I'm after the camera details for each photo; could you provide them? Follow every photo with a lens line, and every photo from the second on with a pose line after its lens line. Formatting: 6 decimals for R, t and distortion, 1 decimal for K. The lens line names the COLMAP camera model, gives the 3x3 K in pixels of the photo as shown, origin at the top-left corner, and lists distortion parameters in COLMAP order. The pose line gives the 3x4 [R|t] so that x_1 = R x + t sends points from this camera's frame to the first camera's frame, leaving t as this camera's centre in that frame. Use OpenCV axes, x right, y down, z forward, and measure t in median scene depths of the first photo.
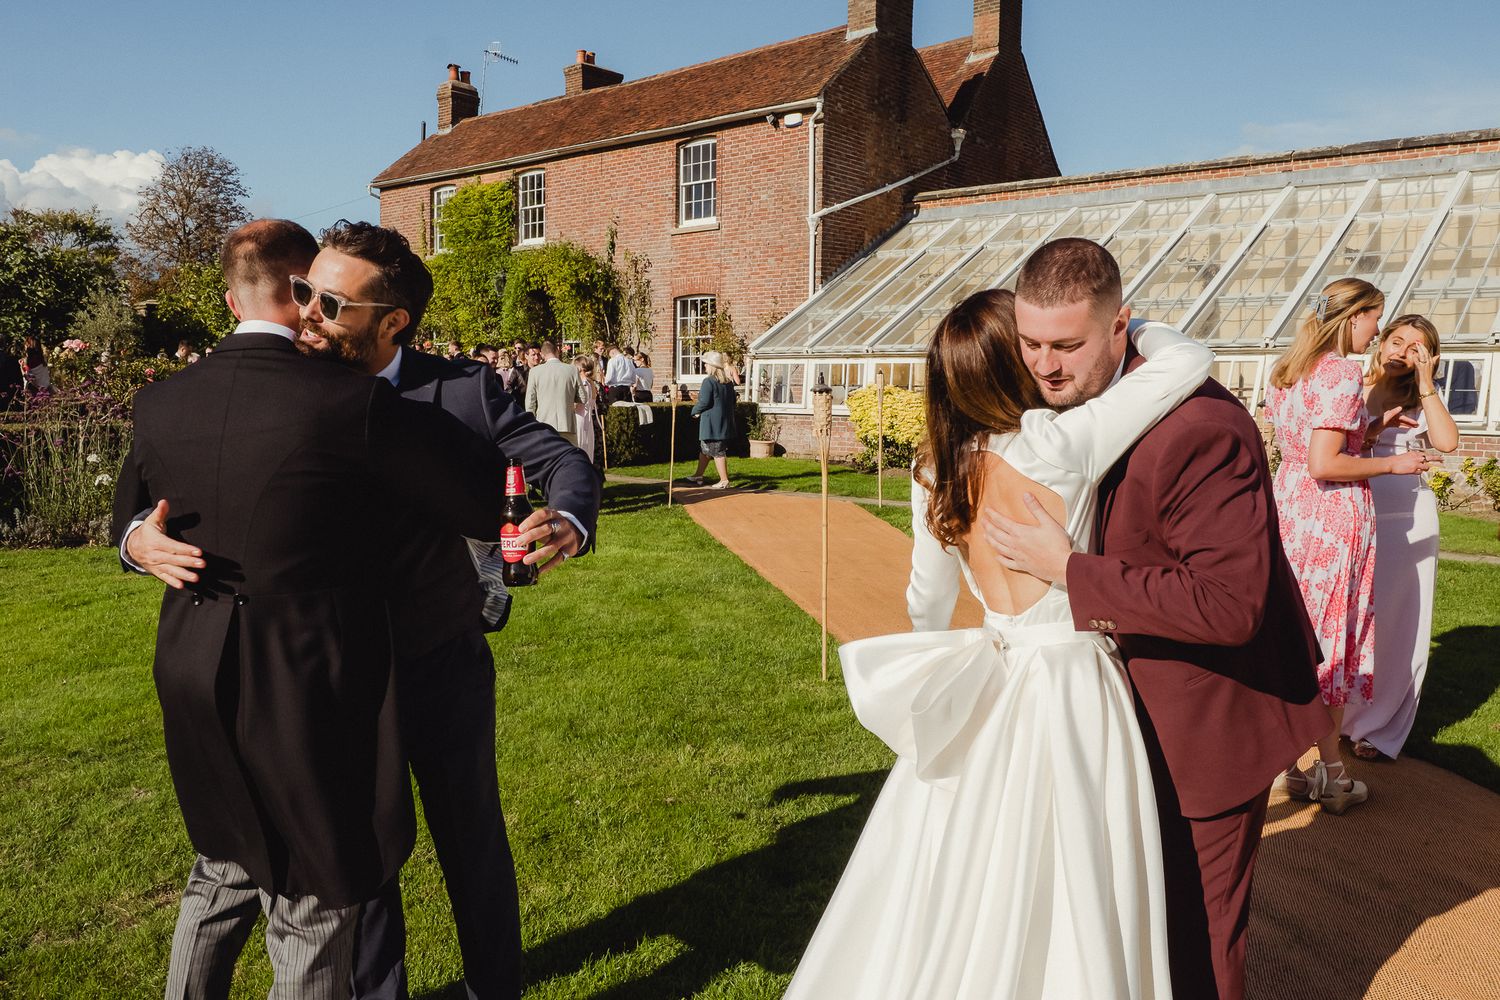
lens RADIAL K [[1165.5, 0, 728.2], [0, 1165.5, 477.5], [0, 0, 1]] dist [-0.011665, 0.008585]
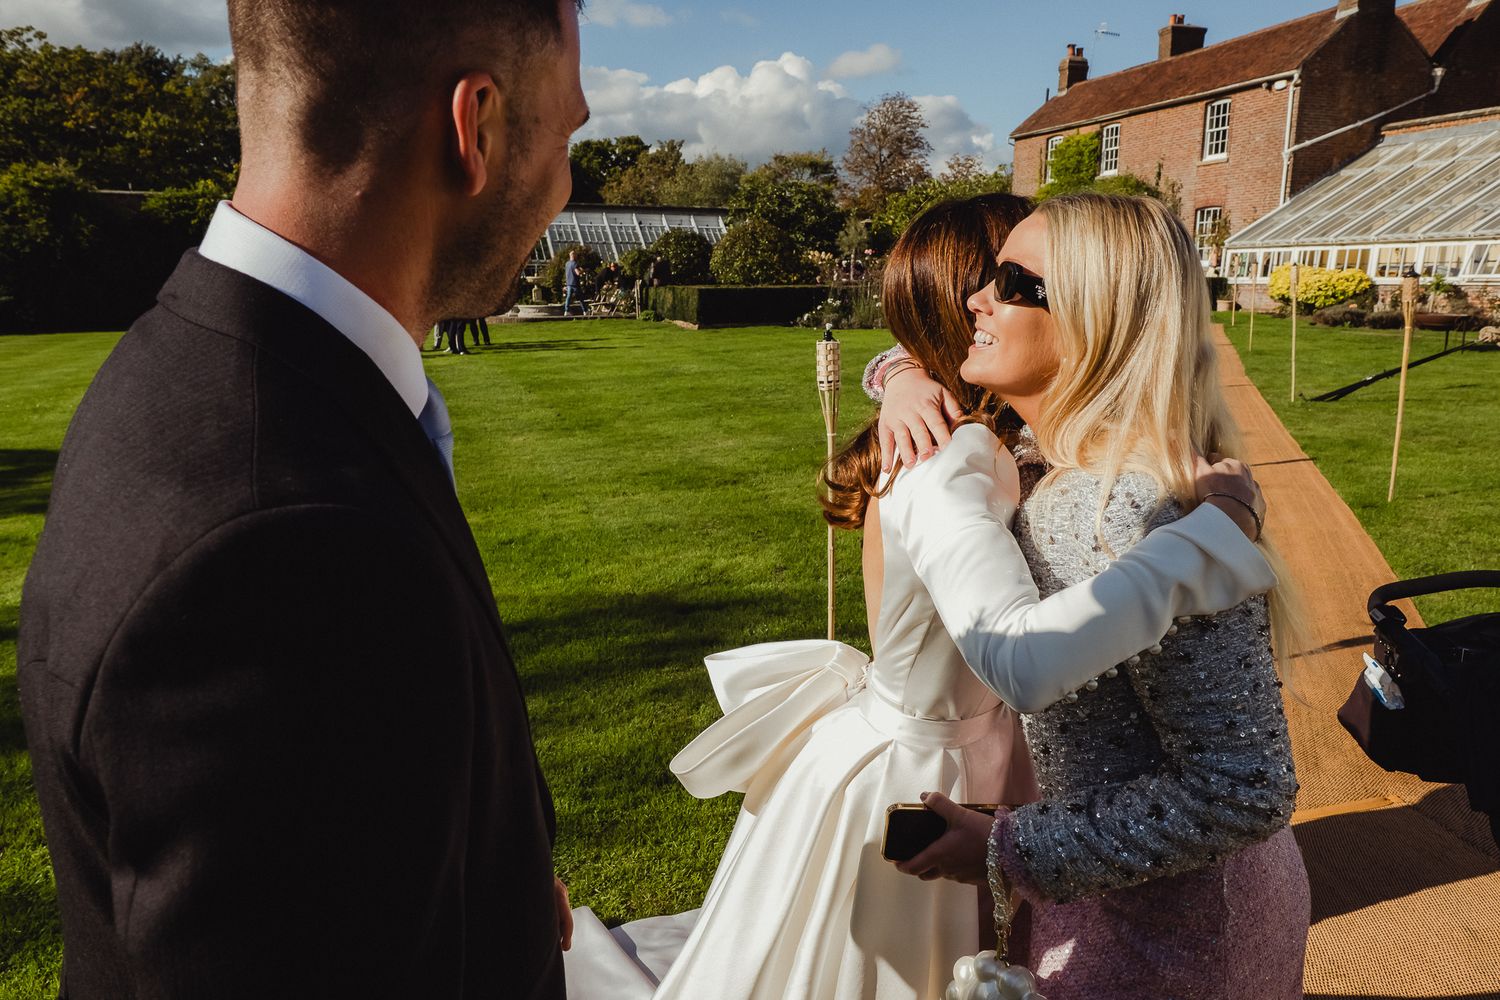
lens RADIAL K [[1072.1, 0, 728.4], [0, 1072.1, 512.1], [0, 0, 1]] dist [-0.001918, 0.003084]
pose [[0.847964, 0.100357, -0.520466, 0.204561], [-0.029634, 0.989353, 0.142488, 0.055752], [0.529224, -0.105401, 0.841910, -0.540744]]
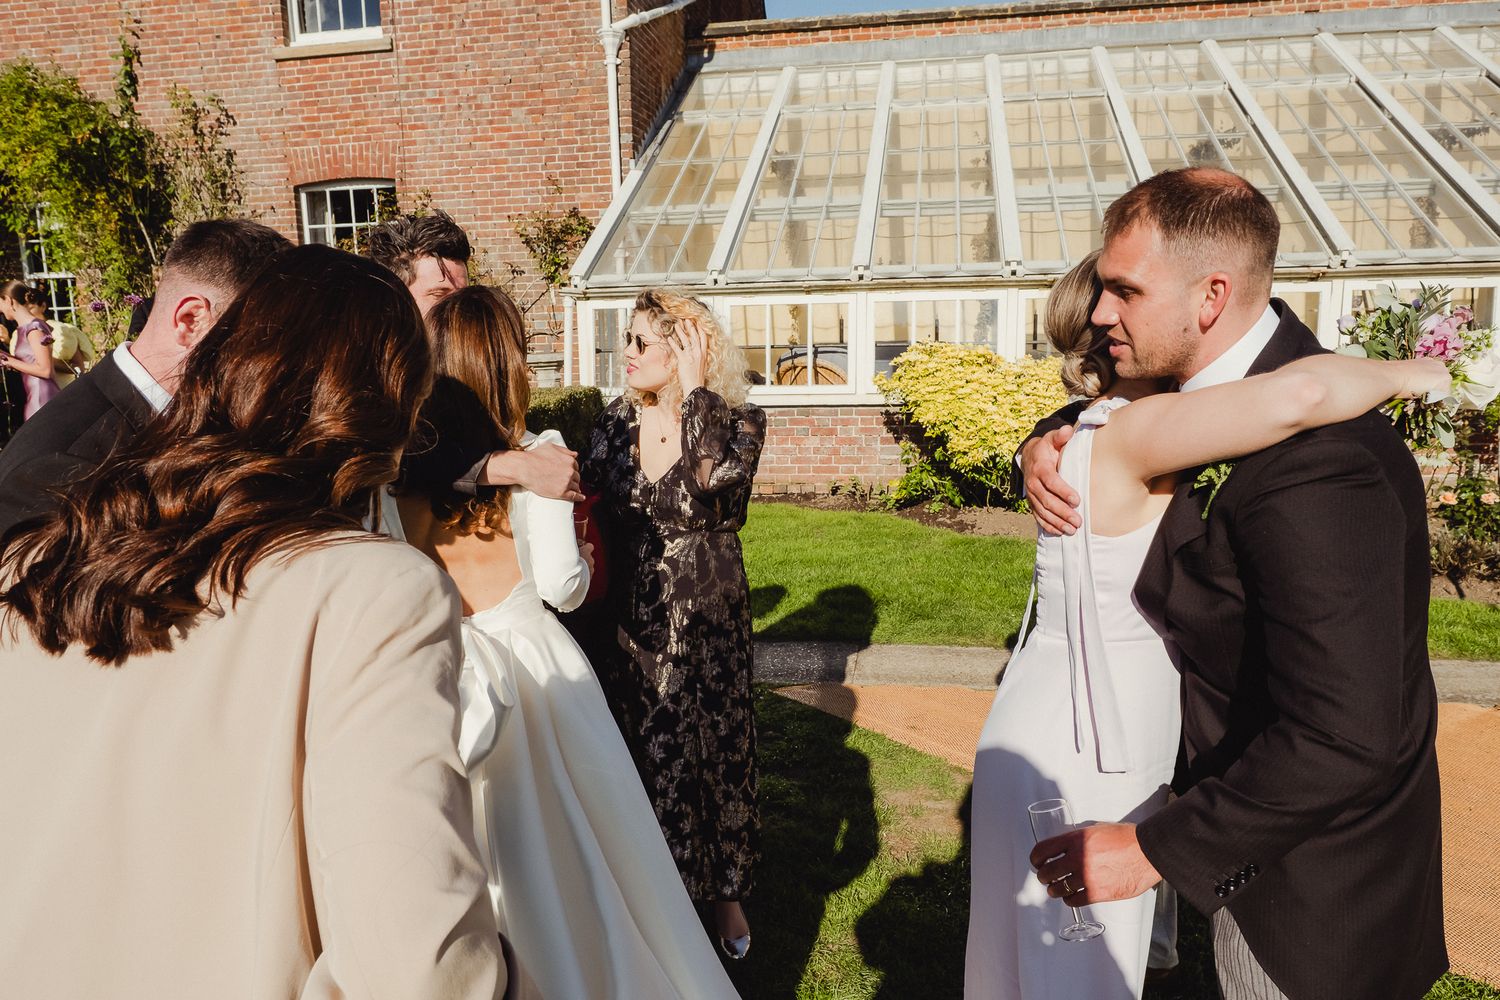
lens RADIAL K [[1072.1, 0, 737.5], [0, 1072.1, 538.7], [0, 0, 1]] dist [-0.001918, 0.003084]
pose [[0.858095, -0.126361, 0.497701, -0.136826], [0.068800, 0.988802, 0.132428, -0.047192], [-0.508862, -0.079394, 0.857179, 0.472208]]
